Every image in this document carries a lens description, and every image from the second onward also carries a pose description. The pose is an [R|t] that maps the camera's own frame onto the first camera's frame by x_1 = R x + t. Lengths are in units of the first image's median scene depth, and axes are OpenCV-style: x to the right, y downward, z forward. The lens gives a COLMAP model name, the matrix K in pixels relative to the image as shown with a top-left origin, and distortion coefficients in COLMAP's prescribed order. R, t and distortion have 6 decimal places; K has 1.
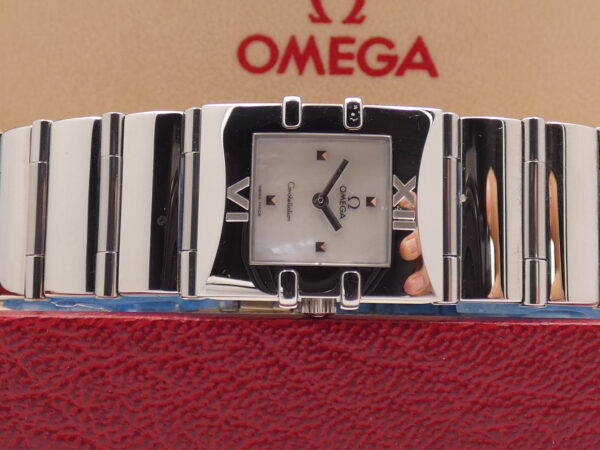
lens RADIAL K [[973.7, 0, 300.0], [0, 973.7, 225.0], [0, 0, 1]] dist [-0.000502, 0.059178]
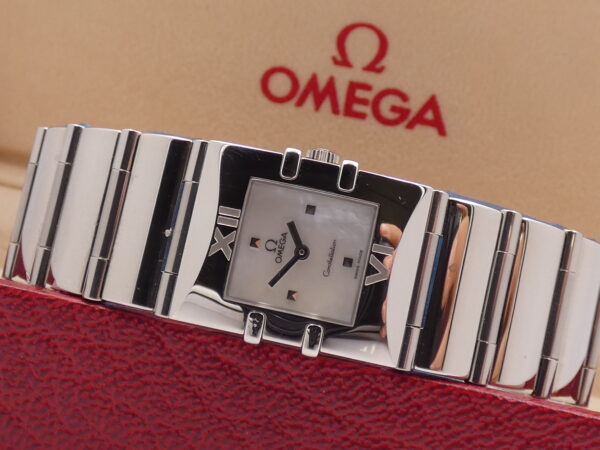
lens RADIAL K [[973.7, 0, 300.0], [0, 973.7, 225.0], [0, 0, 1]] dist [-0.000502, 0.059178]
pose [[0.975195, 0.189529, -0.114343, 0.209485], [-0.192845, 0.981054, -0.018566, -0.017235], [0.108658, 0.040156, 0.993268, -0.070421]]
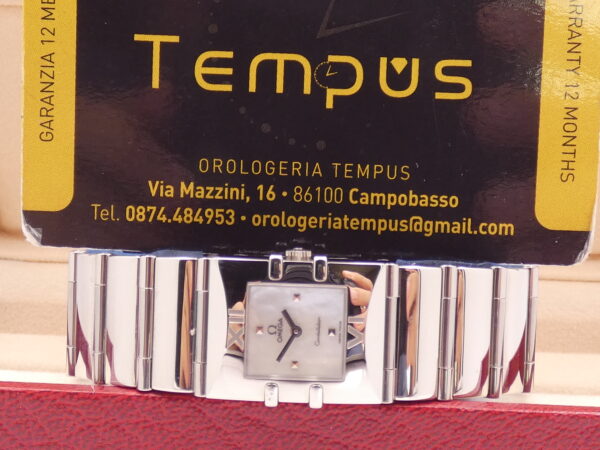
lens RADIAL K [[973.7, 0, 300.0], [0, 973.7, 225.0], [0, 0, 1]] dist [-0.000502, 0.059178]
pose [[0.995943, 0.018330, -0.088099, 0.221450], [-0.012267, 0.997549, 0.068884, -0.254037], [0.089145, -0.067524, 0.993727, -0.390353]]
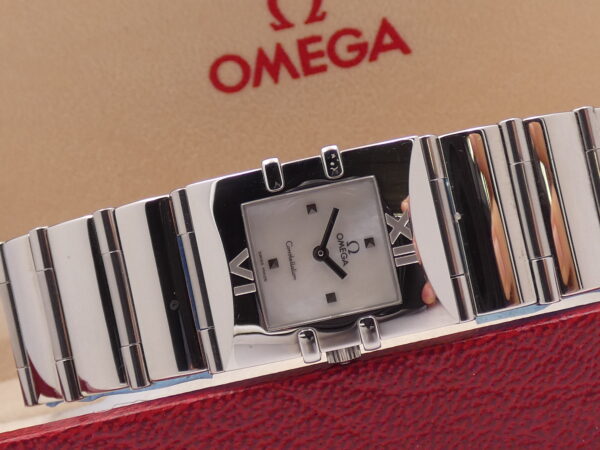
lens RADIAL K [[973.7, 0, 300.0], [0, 973.7, 225.0], [0, 0, 1]] dist [-0.000502, 0.059178]
pose [[0.972588, -0.229968, -0.034464, 0.041366], [0.231910, 0.970124, 0.071253, -0.130130], [0.017049, -0.077293, 0.996863, -0.010324]]
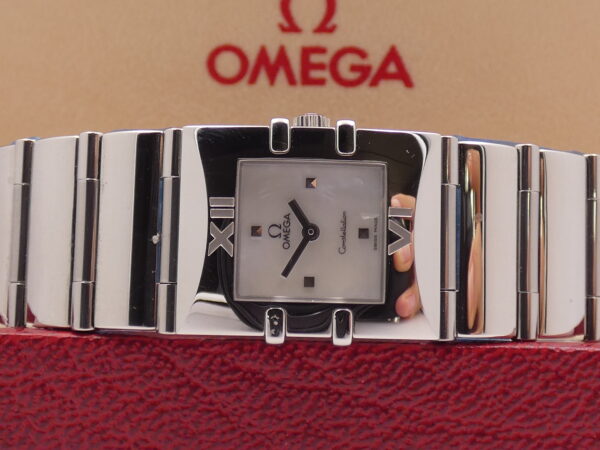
lens RADIAL K [[973.7, 0, 300.0], [0, 973.7, 225.0], [0, 0, 1]] dist [-0.000502, 0.059178]
pose [[0.998443, 0.005513, -0.055517, 0.138321], [-0.006246, 0.999896, -0.013030, -0.002914], [0.055440, 0.013356, 0.998373, 0.045567]]
